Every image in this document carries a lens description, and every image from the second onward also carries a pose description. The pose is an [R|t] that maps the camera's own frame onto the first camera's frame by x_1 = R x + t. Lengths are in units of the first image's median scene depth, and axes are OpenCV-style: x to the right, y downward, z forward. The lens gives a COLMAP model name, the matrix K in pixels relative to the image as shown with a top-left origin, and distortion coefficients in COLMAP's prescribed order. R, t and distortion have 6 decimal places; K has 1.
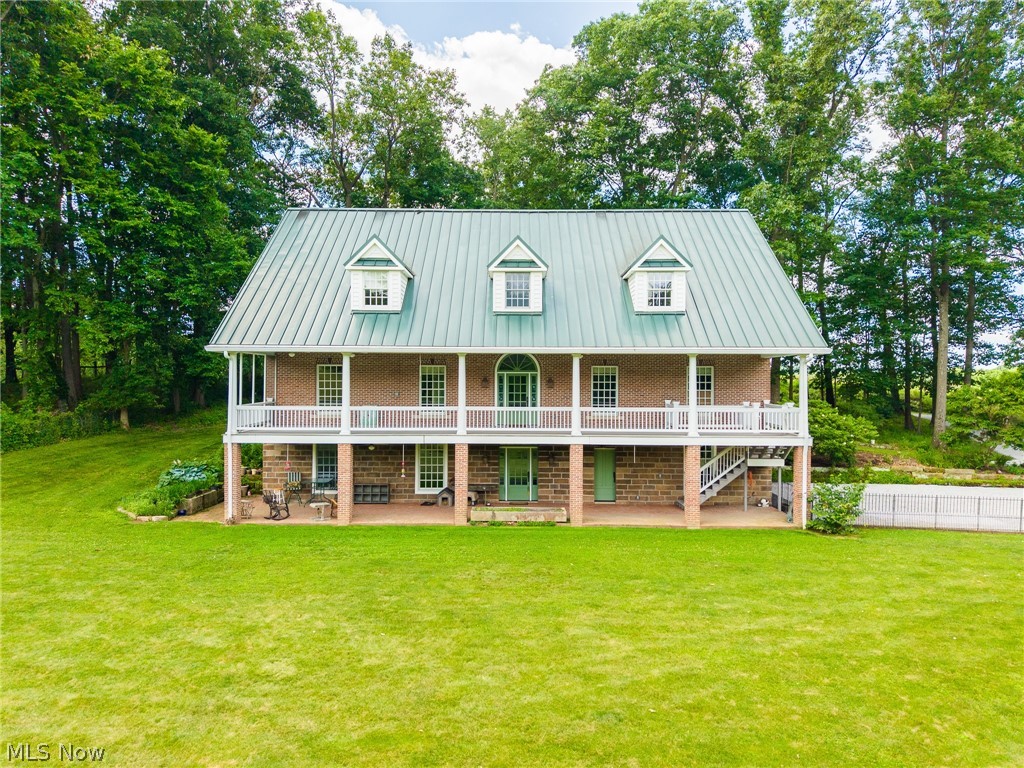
lens RADIAL K [[682.5, 0, 515.5], [0, 682.5, 384.5], [0, 0, 1]] dist [0.006782, -0.001776]
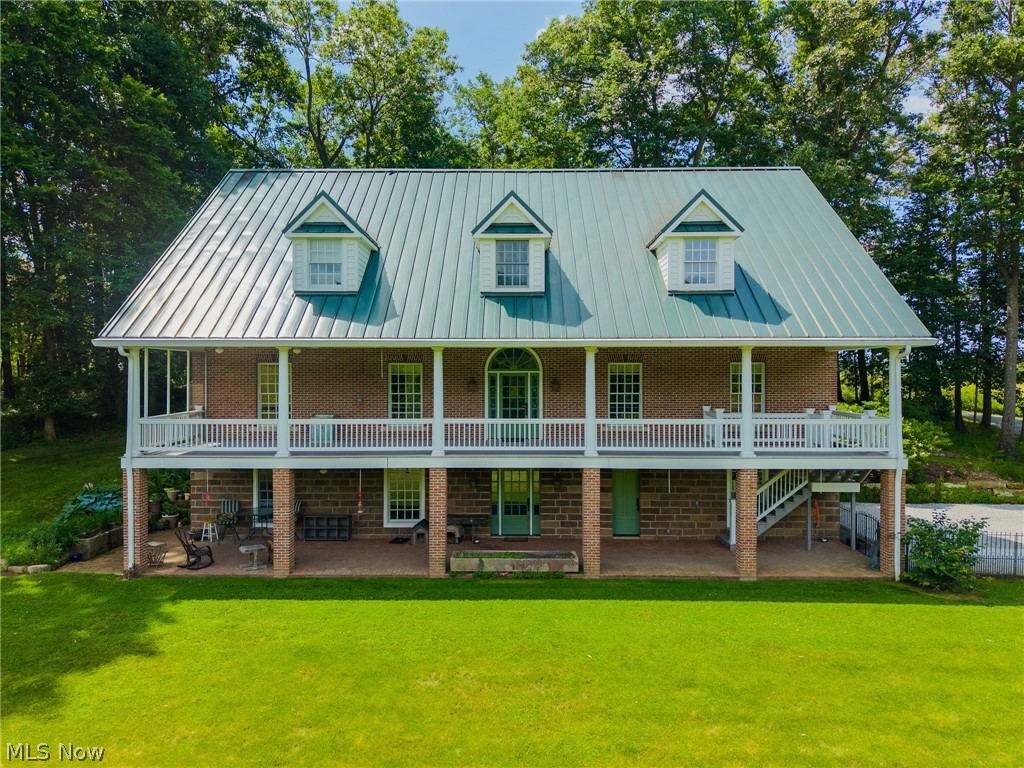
lens RADIAL K [[682.5, 0, 515.5], [0, 682.5, 384.5], [0, 0, 1]] dist [0.006782, -0.001776]
pose [[0.999972, -0.004638, -0.005939, 0.009810], [0.004682, 0.999961, 0.007470, -0.009146], [0.005904, -0.007498, 0.999954, 0.223316]]
